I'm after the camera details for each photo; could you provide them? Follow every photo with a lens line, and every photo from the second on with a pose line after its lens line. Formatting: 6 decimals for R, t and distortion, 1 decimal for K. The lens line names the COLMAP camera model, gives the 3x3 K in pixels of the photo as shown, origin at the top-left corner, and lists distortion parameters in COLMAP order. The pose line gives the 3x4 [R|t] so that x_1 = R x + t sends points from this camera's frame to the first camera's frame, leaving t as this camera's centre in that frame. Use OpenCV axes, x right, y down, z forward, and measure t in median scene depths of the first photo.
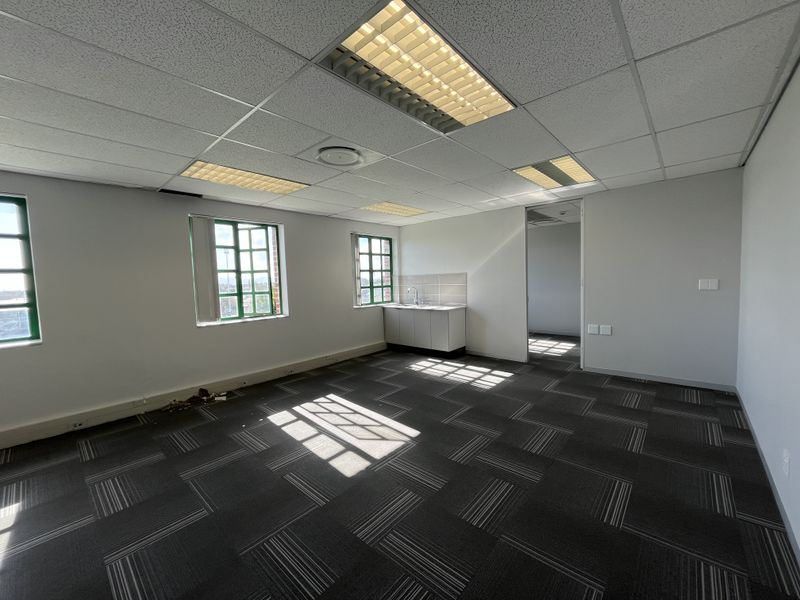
lens RADIAL K [[326.9, 0, 395.3], [0, 326.9, 300.5], [0, 0, 1]] dist [0.002402, 0.000402]
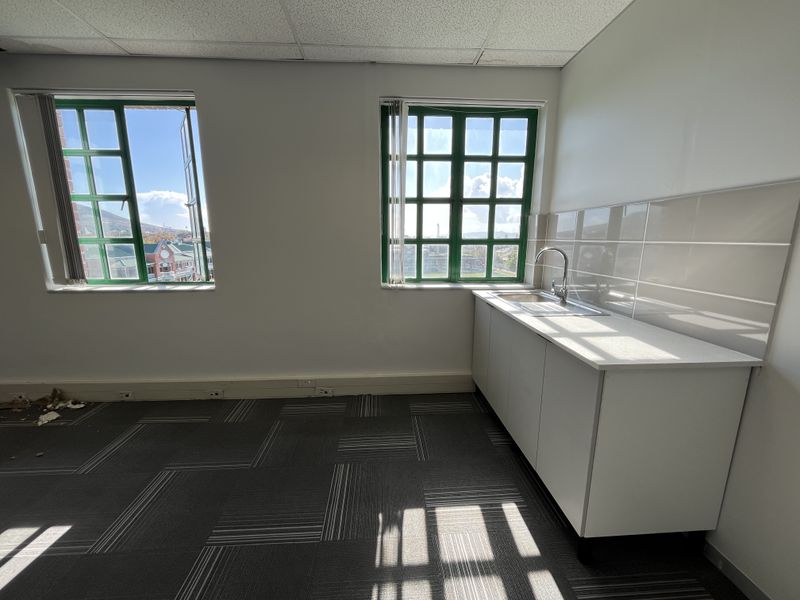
lens RADIAL K [[325.5, 0, 397.0], [0, 325.5, 297.1], [0, 0, 1]] dist [0.000424, 0.000118]
pose [[0.706413, 0.167581, -0.687675, 0.248901], [-0.070713, 0.983416, 0.167011, -0.050845], [0.704259, -0.069351, 0.706548, 0.931631]]
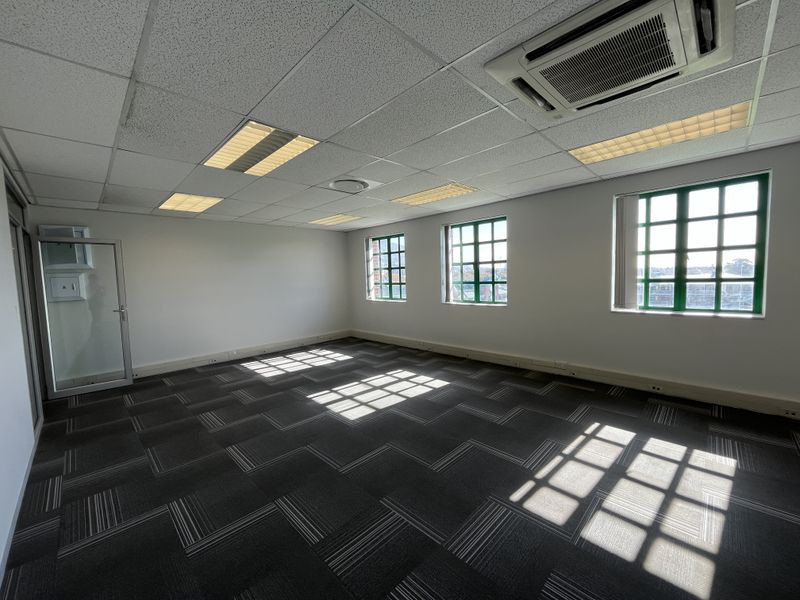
lens RADIAL K [[315.7, 0, 395.7], [0, 315.7, 300.1], [0, 0, 1]] dist [-0.000219, 0.000001]
pose [[-0.057573, 0.106595, -0.992634, 0.709599], [-0.030595, 0.993628, 0.108477, -0.073448], [0.997872, 0.036615, -0.053945, 0.783666]]
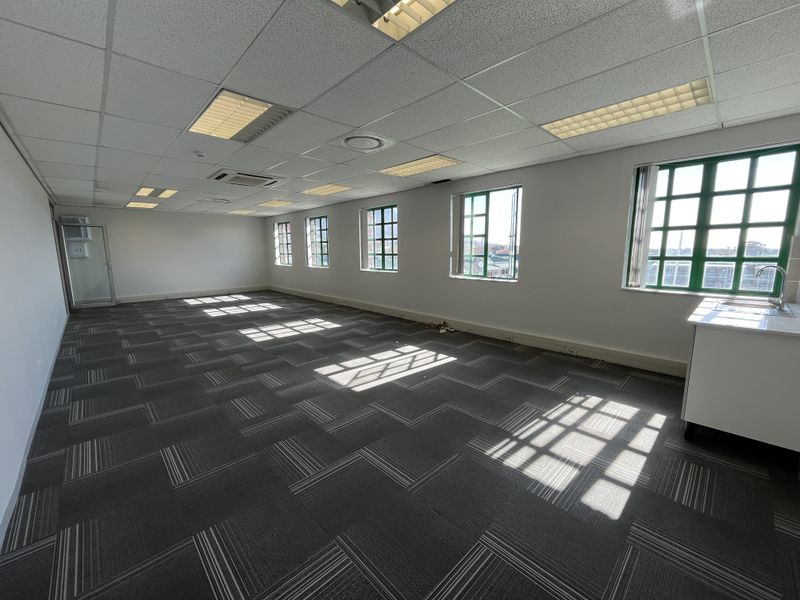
lens RADIAL K [[326.9, 0, 395.3], [0, 326.9, 300.5], [0, 0, 1]] dist [0.002402, 0.000402]
pose [[-0.085417, 0.189417, -0.978174, 0.722031], [-0.052639, 0.979533, 0.194277, -0.074707], [0.994954, 0.068085, -0.073698, 0.797258]]
